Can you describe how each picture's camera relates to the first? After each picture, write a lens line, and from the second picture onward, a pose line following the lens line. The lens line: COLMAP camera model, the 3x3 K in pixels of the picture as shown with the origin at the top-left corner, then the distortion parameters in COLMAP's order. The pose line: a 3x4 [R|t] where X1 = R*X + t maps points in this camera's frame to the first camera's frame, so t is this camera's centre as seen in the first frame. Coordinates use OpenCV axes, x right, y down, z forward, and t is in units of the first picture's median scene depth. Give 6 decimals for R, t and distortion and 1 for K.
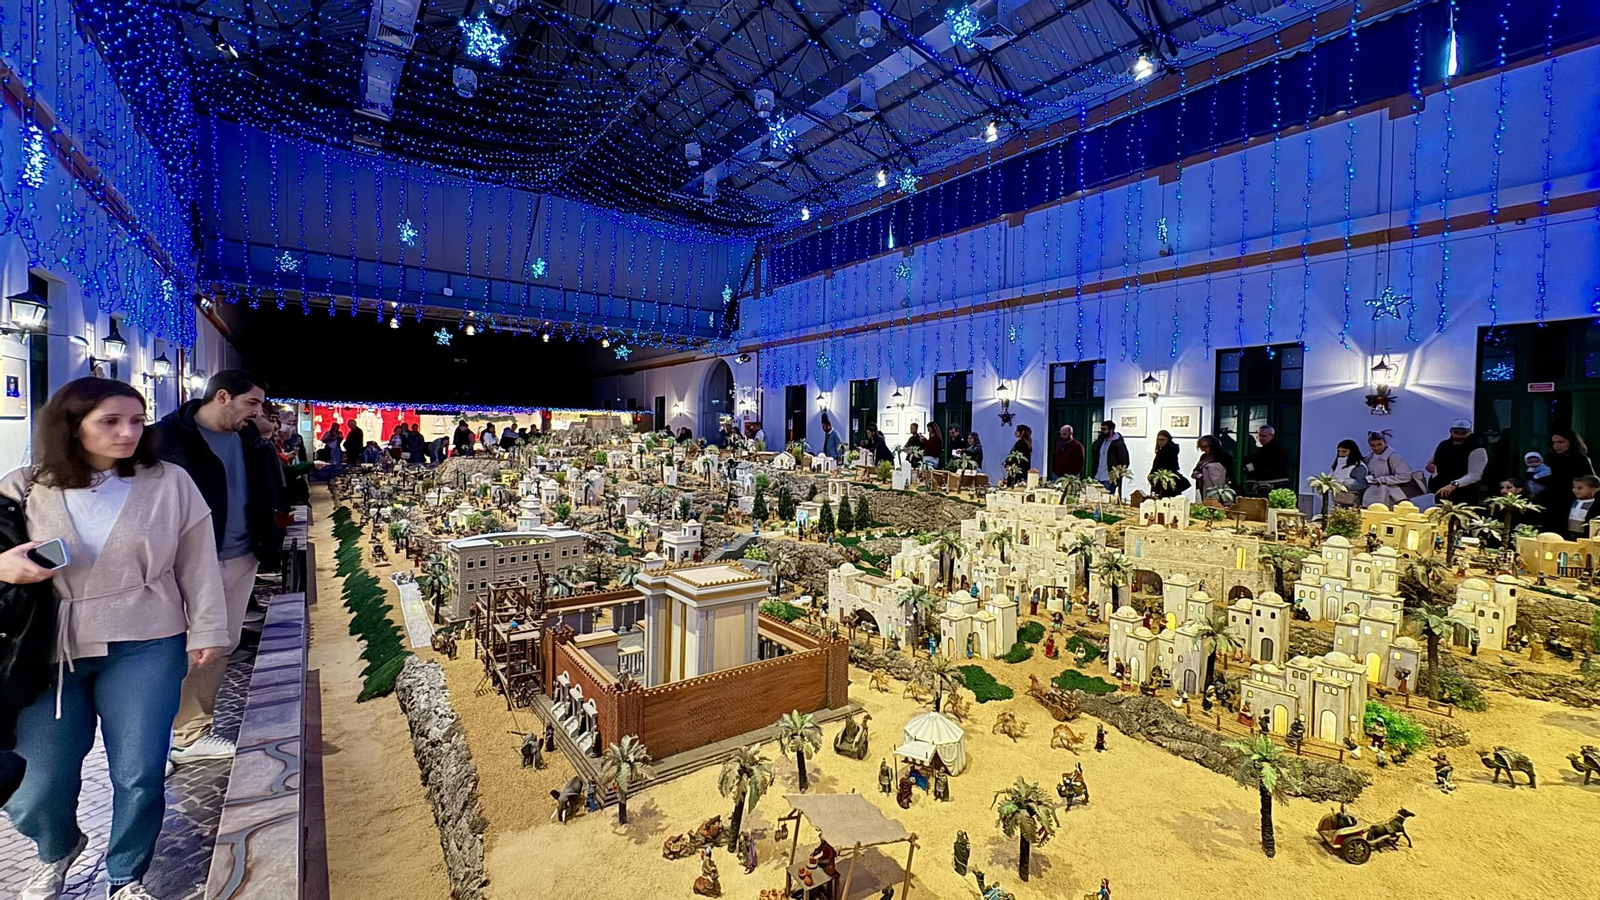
lens RADIAL K [[636.1, 0, 799.5], [0, 636.1, 448.4], [0, 0, 1]] dist [-0.002421, -0.000118]
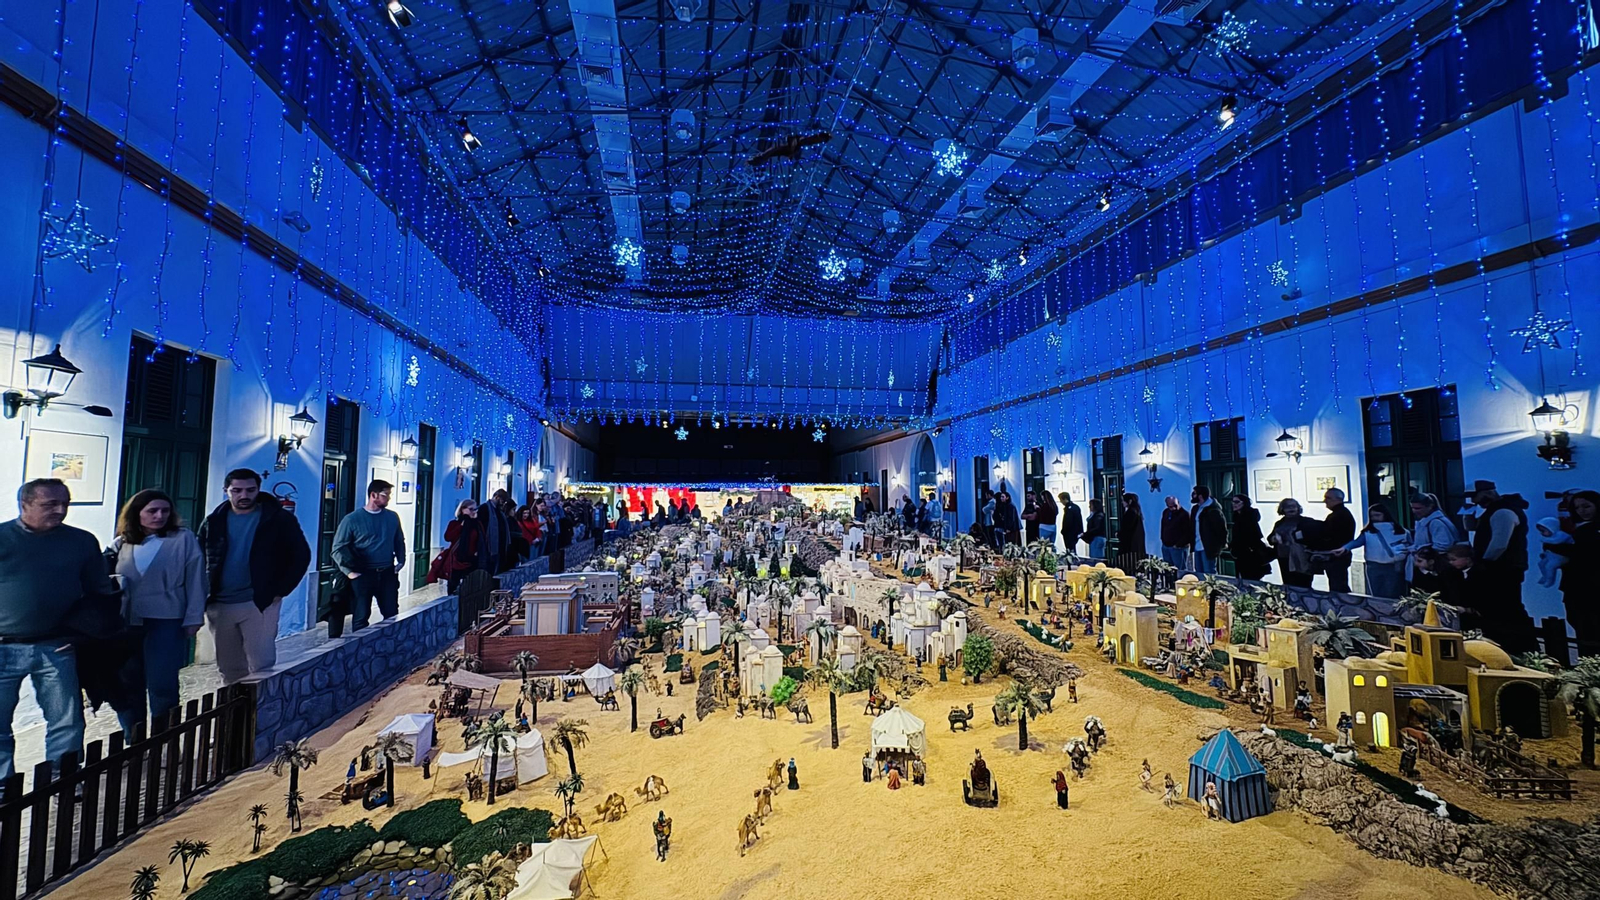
lens RADIAL K [[636.1, 0, 799.8], [0, 636.1, 450.1], [0, 0, 1]] dist [-0.002421, -0.000118]
pose [[0.893472, -0.051964, -0.446102, 0.206804], [0.004789, 0.994330, -0.106231, 0.000366], [0.449093, 0.092778, 0.888655, -0.055173]]
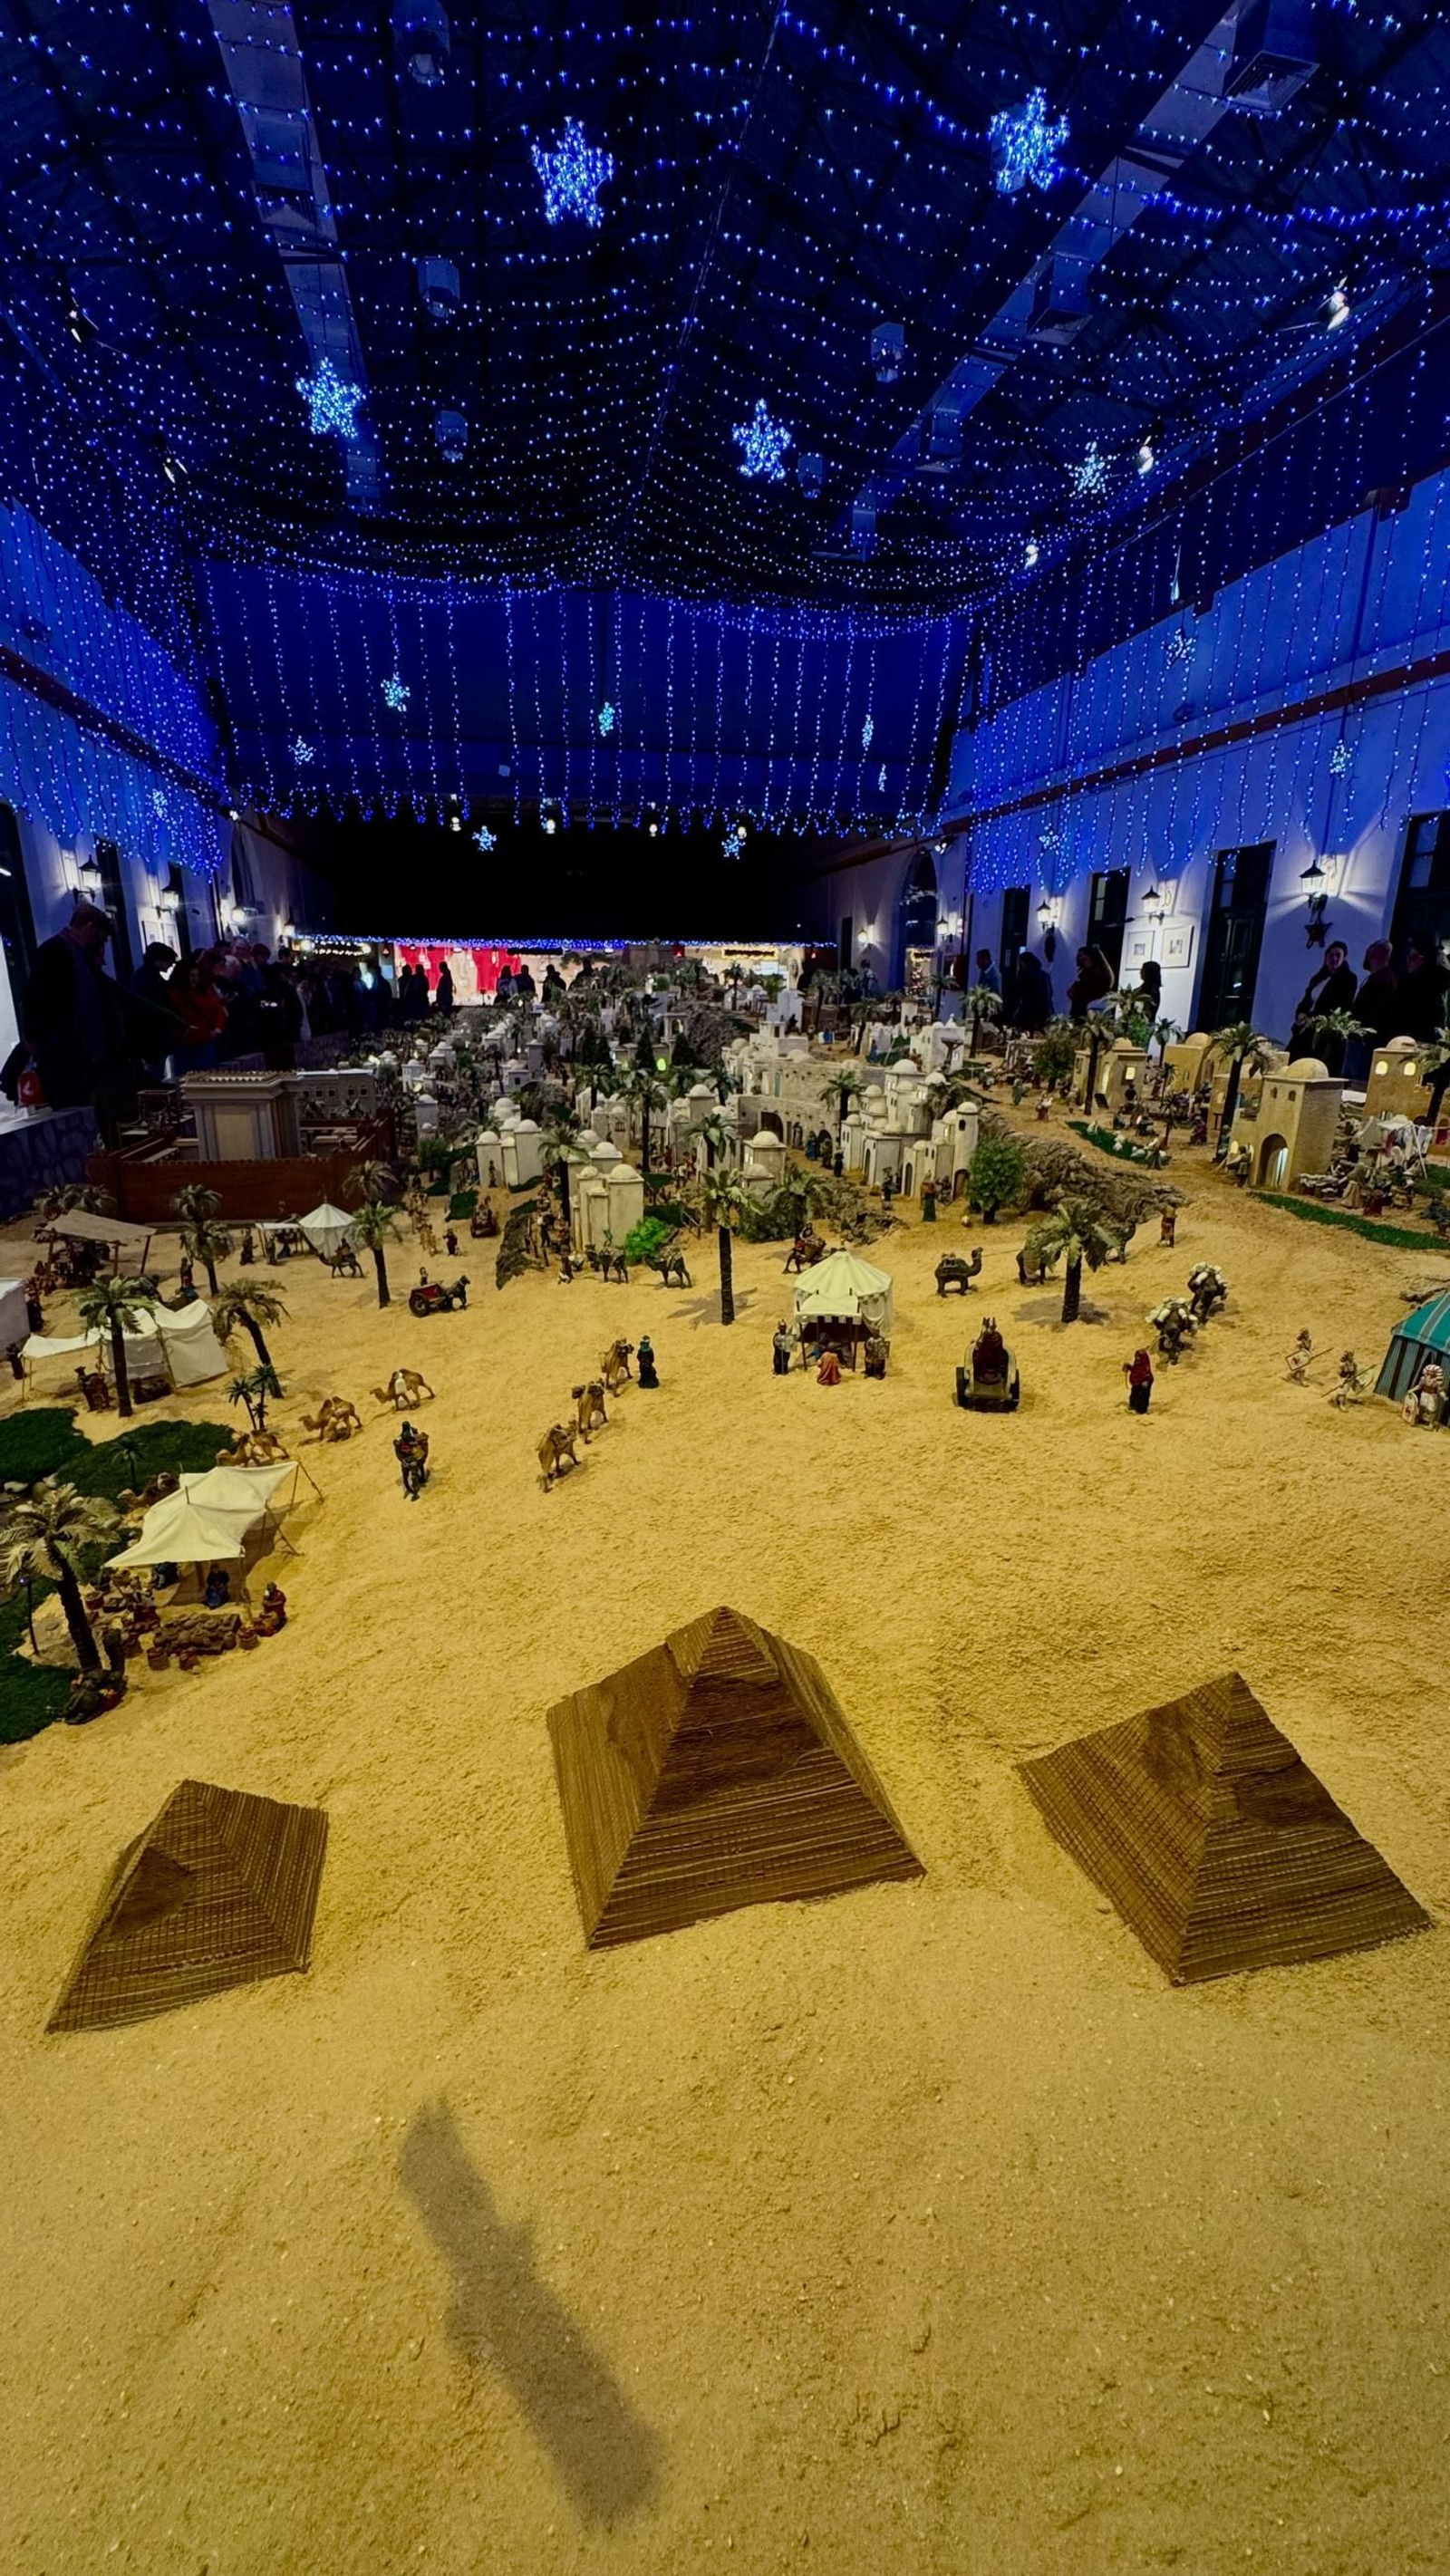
lens RADIAL K [[1024.2, 0, 728.5], [0, 1024.2, 1287.4], [0, 0, 1]] dist [-0.002421, -0.000118]
pose [[0.903676, 0.112861, -0.413076, 0.198714], [-0.002452, 0.965991, 0.258566, 0.014879], [0.428209, -0.232647, 0.873219, -0.027893]]
